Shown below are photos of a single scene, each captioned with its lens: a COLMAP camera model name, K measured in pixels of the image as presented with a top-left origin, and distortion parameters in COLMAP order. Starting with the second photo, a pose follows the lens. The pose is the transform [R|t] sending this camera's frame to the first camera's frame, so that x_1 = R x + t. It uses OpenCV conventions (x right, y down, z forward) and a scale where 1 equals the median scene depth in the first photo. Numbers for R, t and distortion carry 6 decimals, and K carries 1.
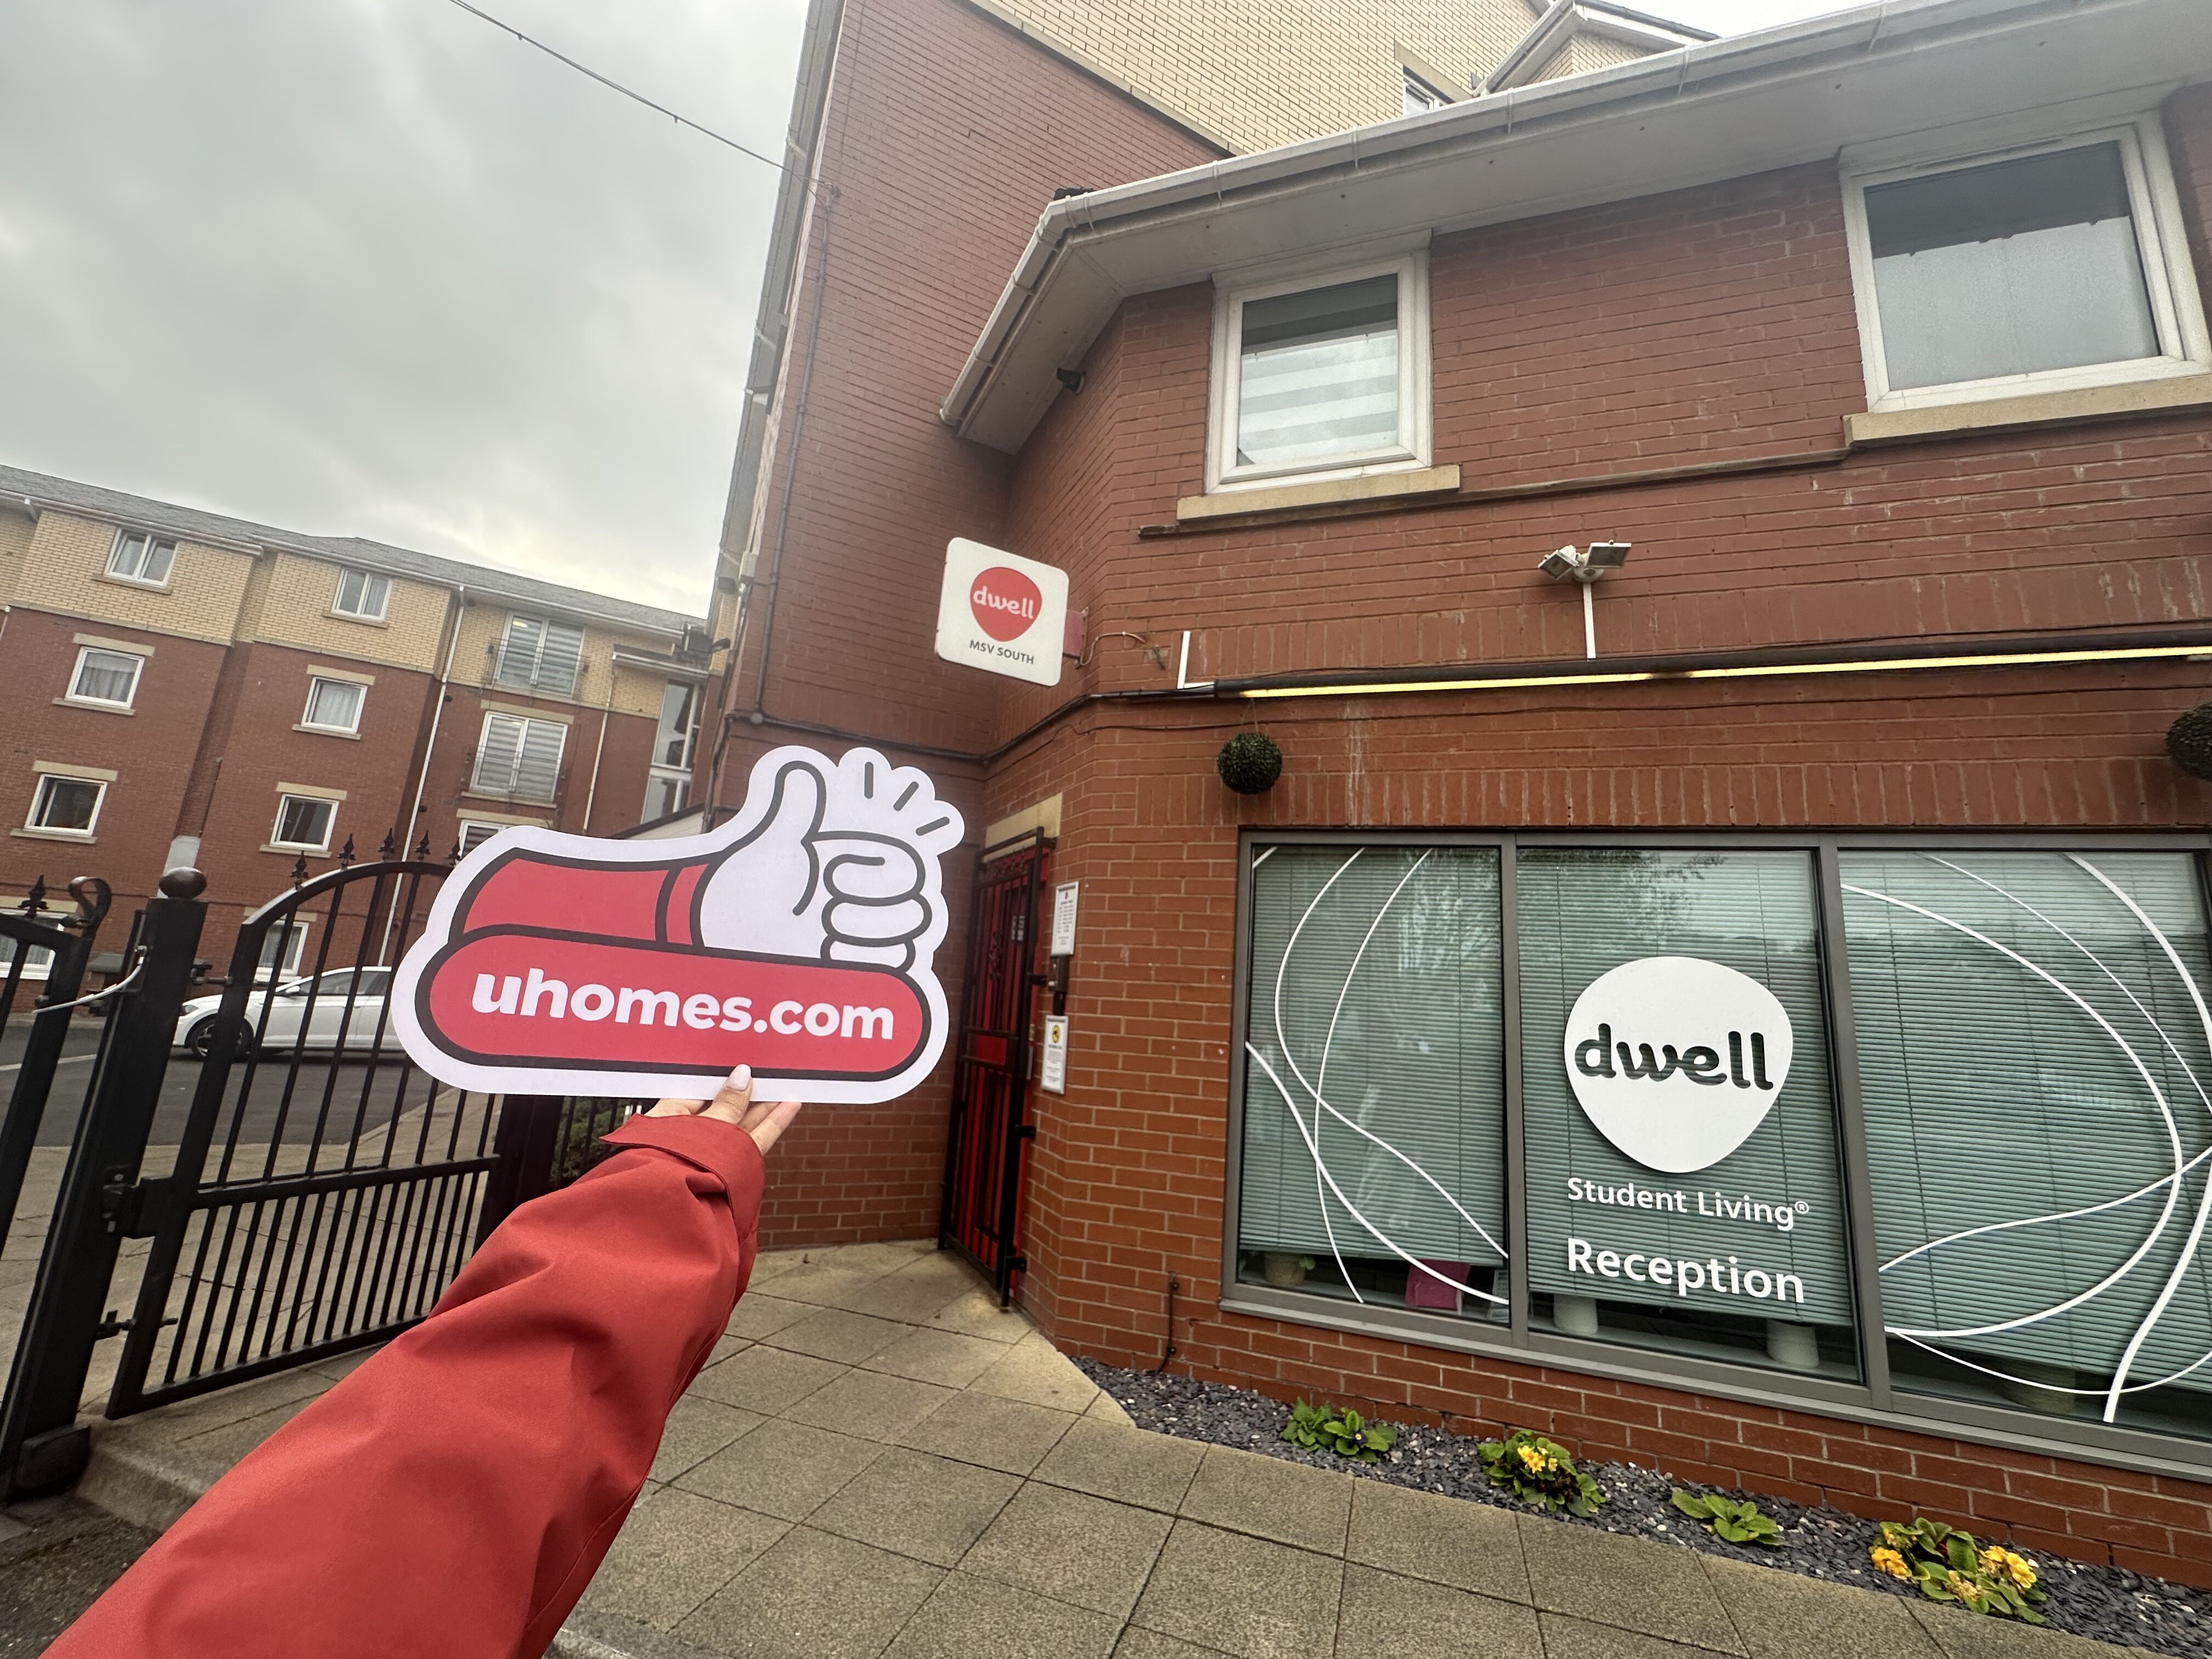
lens RADIAL K [[890.5, 0, 1109.8], [0, 890.5, 829.7], [0, 0, 1]] dist [-0.003755, 0.000607]
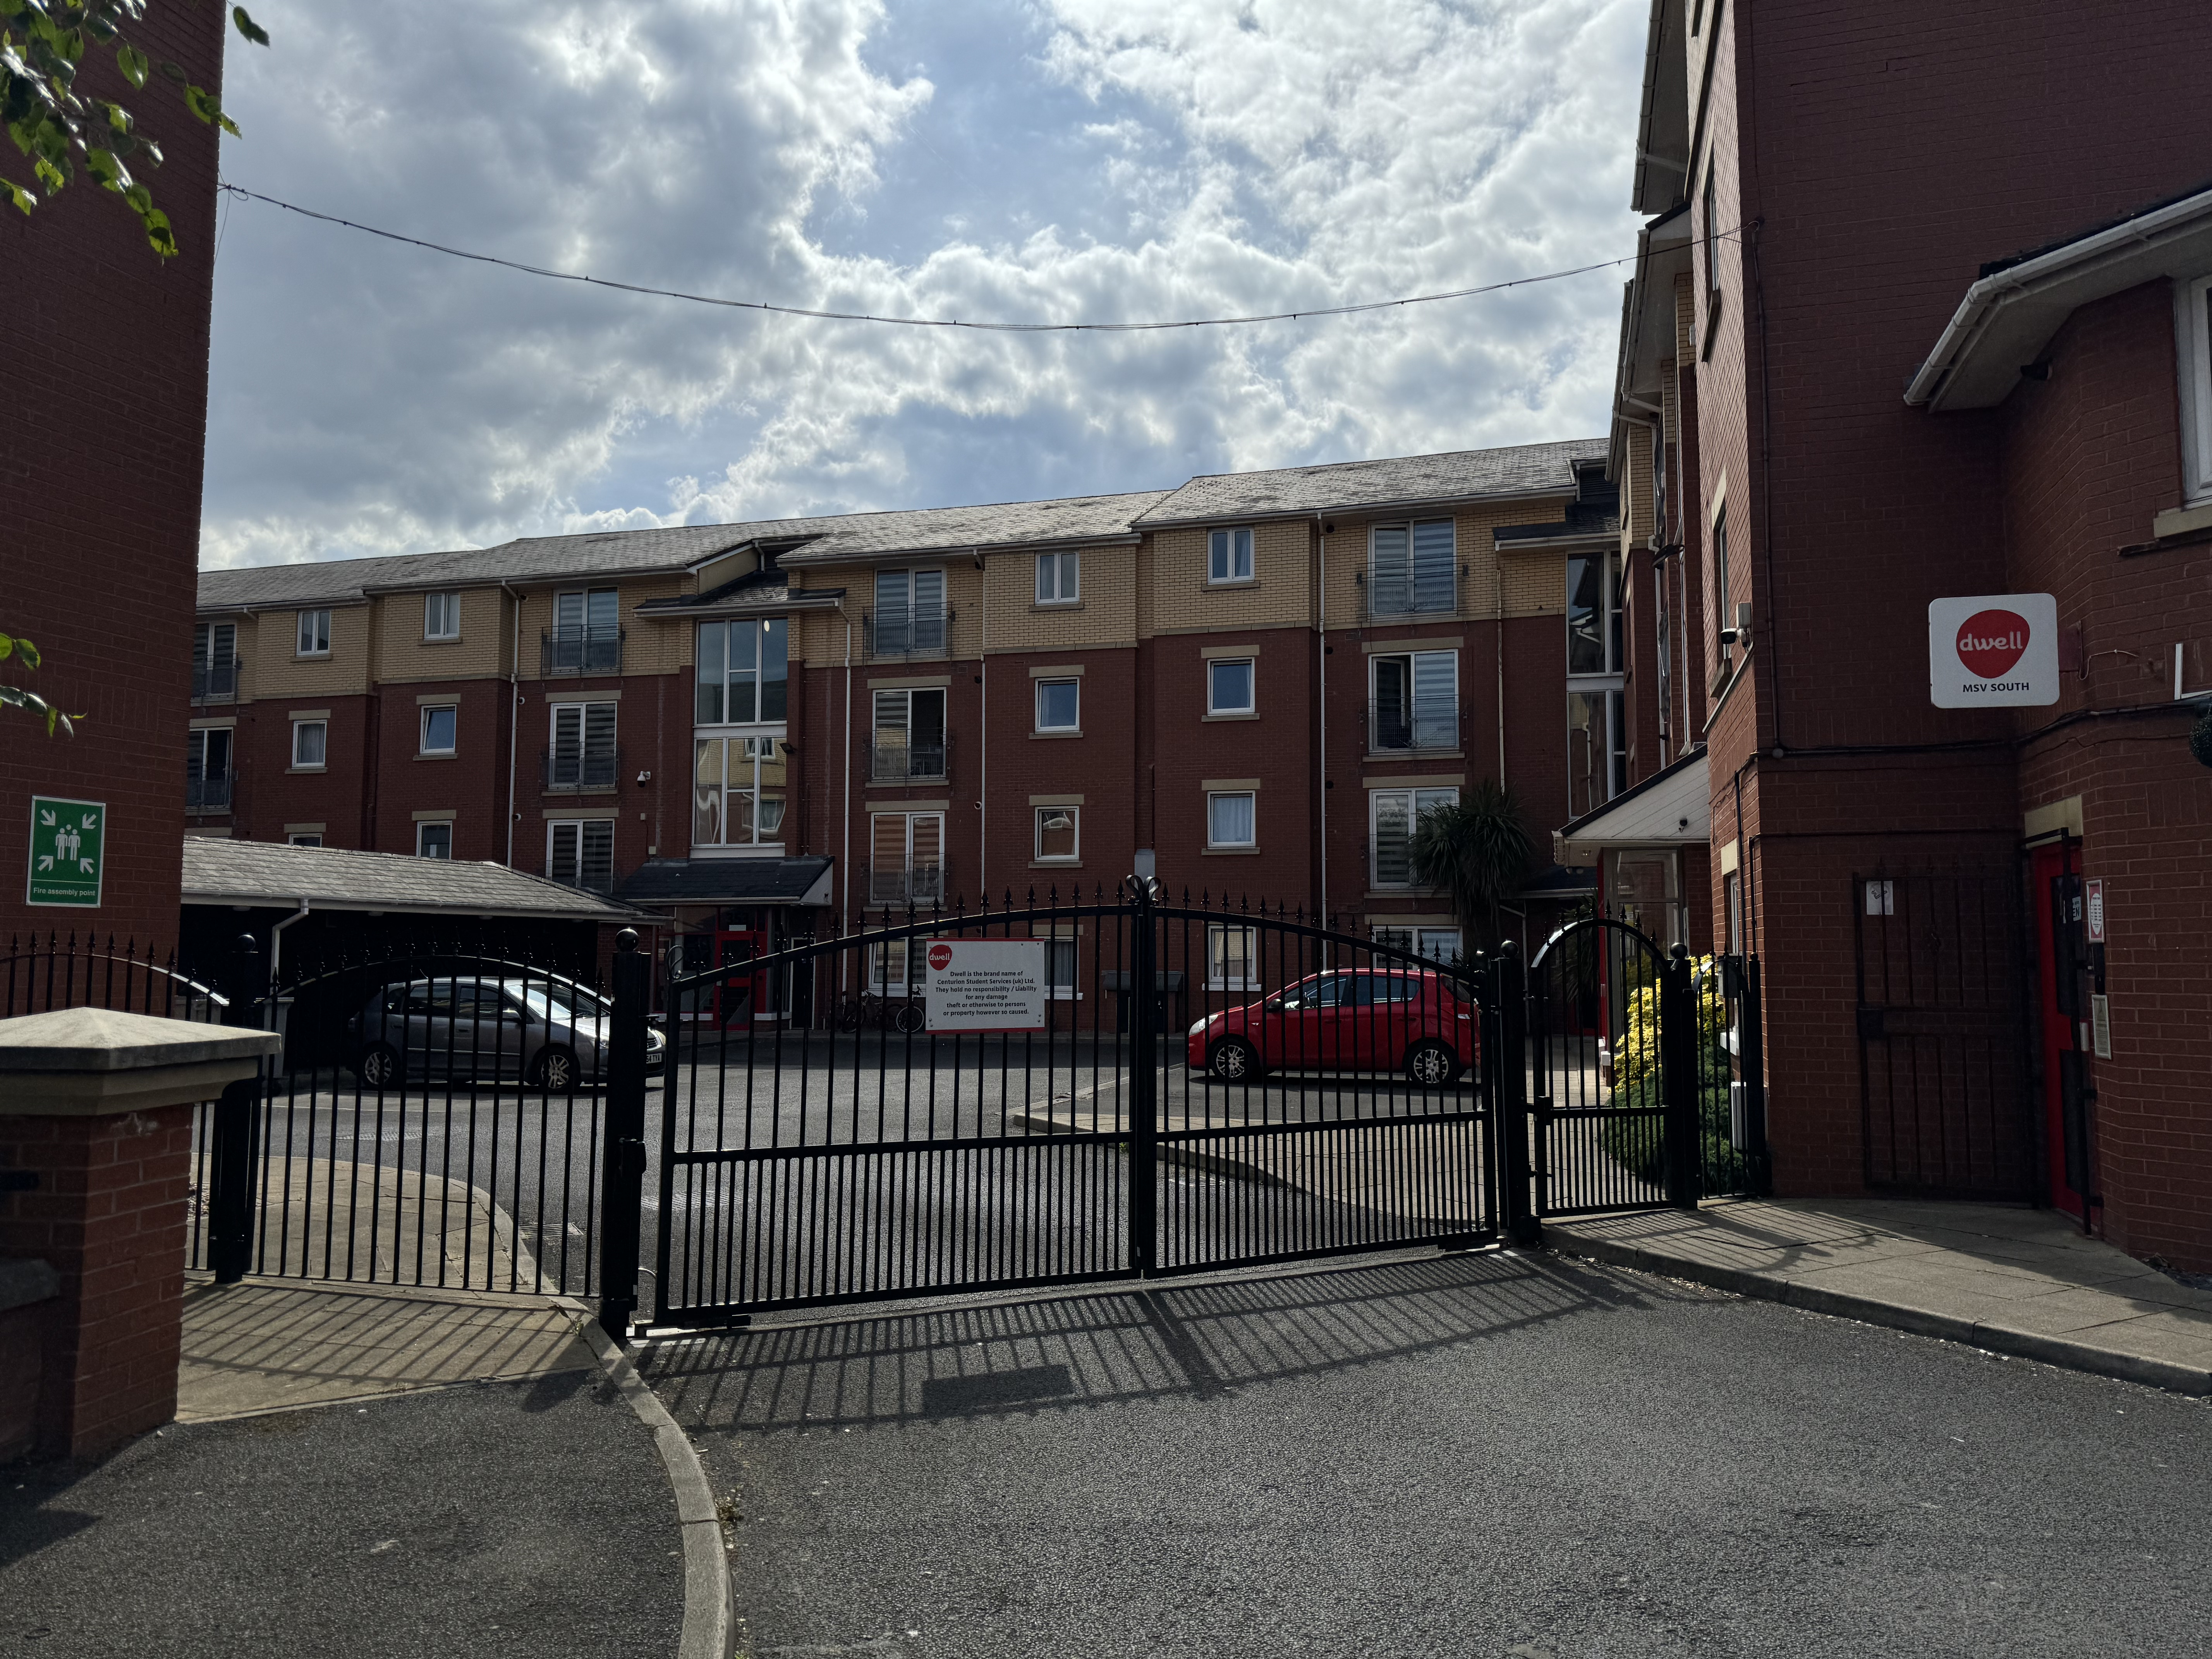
lens RADIAL K [[1549.3, 0, 1114.4], [0, 1549.3, 828.1], [0, 0, 1]] dist [0.097688, -0.118239]
pose [[0.730128, -0.120704, -0.672565, 0.323558], [0.183127, 0.982834, 0.022413, -0.223298], [0.658315, -0.139529, 0.739698, -1.046004]]
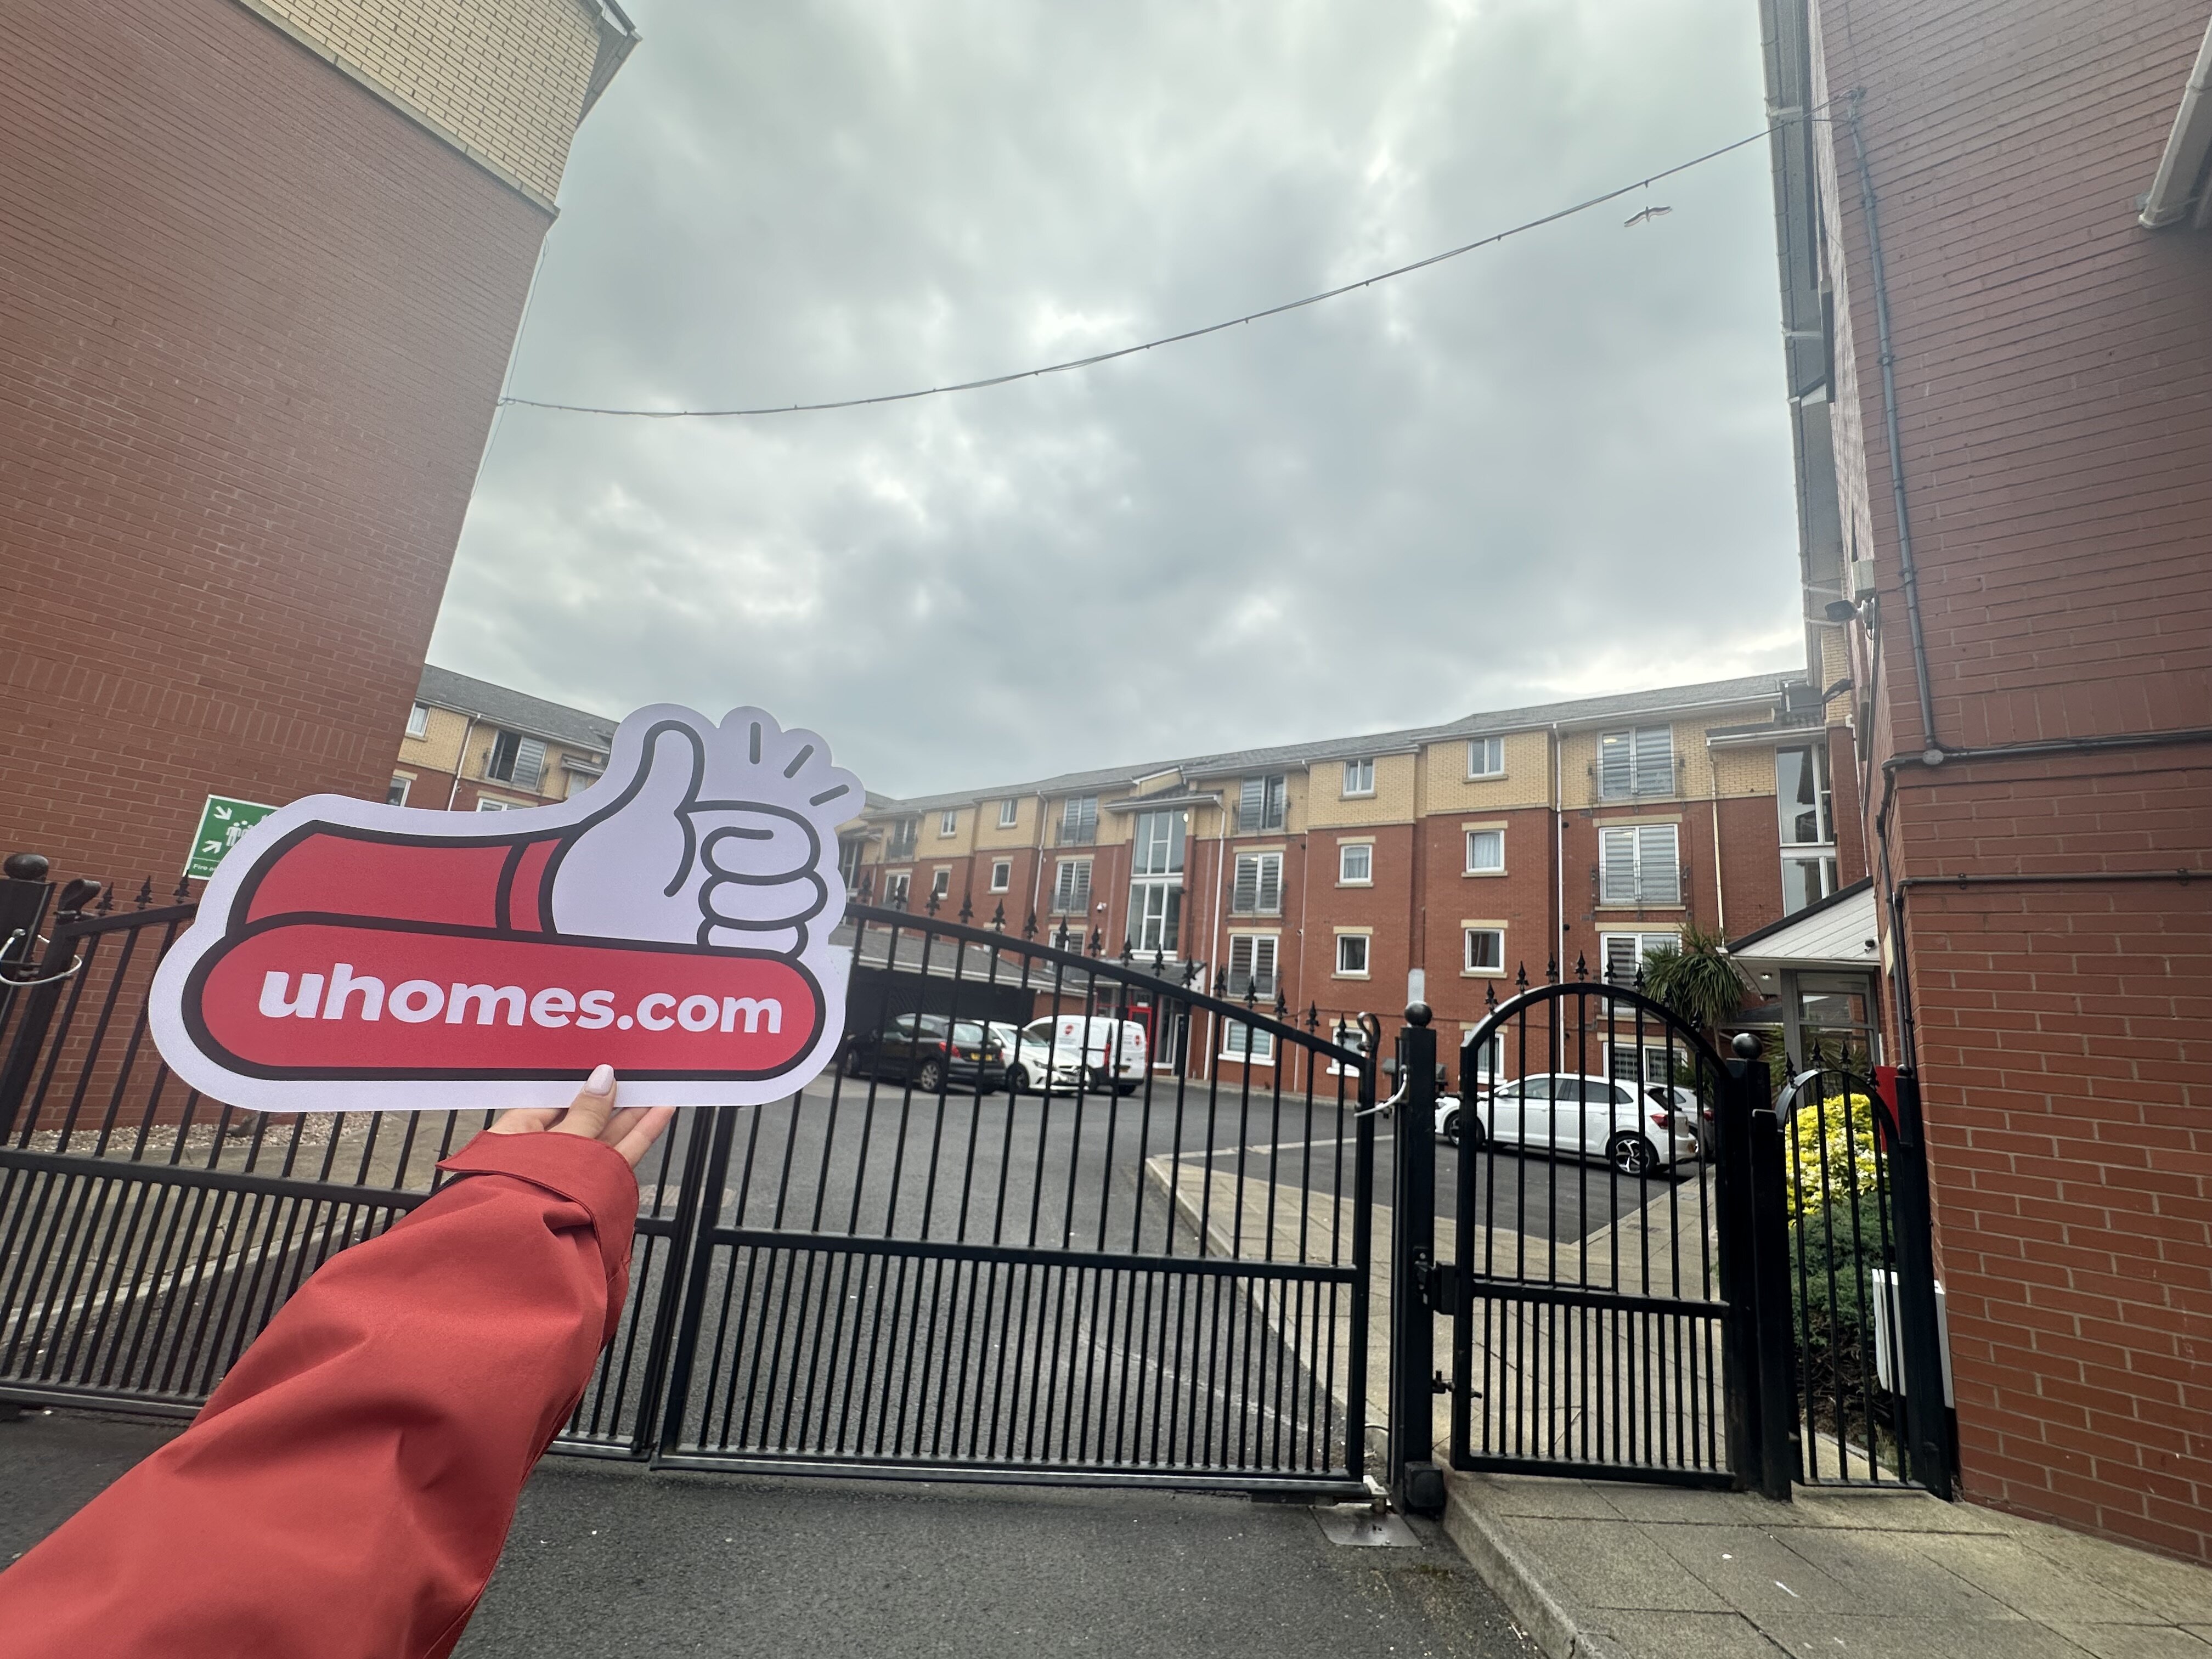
lens RADIAL K [[890.5, 0, 1109.8], [0, 890.5, 829.7], [0, 0, 1]] dist [-0.003755, 0.000607]
pose [[0.419306, -0.218211, -0.881230, -0.038341], [0.115845, 0.975609, -0.186459, -0.005475], [0.900423, -0.023903, 0.434358, 0.041242]]
